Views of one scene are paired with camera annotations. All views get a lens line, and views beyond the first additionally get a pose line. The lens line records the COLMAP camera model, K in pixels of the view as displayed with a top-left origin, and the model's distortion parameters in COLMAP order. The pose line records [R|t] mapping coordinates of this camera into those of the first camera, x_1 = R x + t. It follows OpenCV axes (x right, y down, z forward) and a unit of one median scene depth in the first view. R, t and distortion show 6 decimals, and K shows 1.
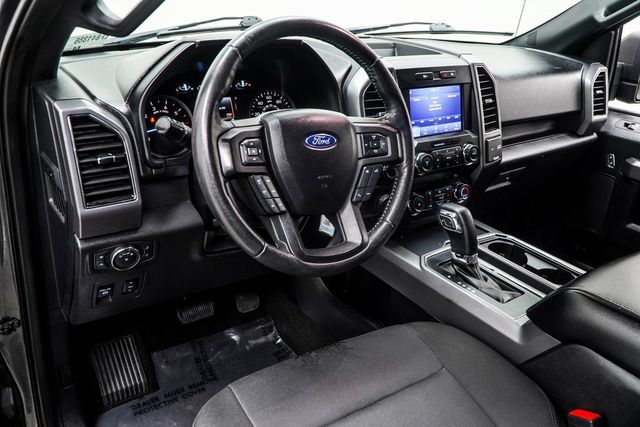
lens RADIAL K [[540.4, 0, 320.7], [0, 540.4, 211.9], [0, 0, 1]] dist [0.022108, -0.022982]
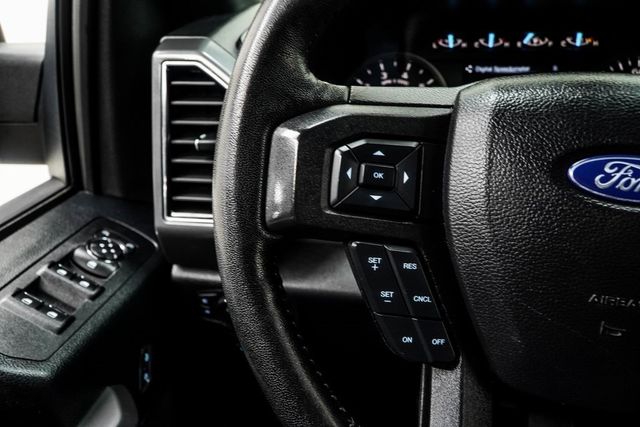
lens RADIAL K [[540.4, 0, 310.1], [0, 540.4, 202.7], [0, 0, 1]] dist [0.022108, -0.022982]
pose [[0.681876, 0.208523, -0.701116, 0.064563], [-0.220733, 0.972481, 0.074556, -0.074214], [0.697368, 0.103921, 0.709139, 0.482790]]
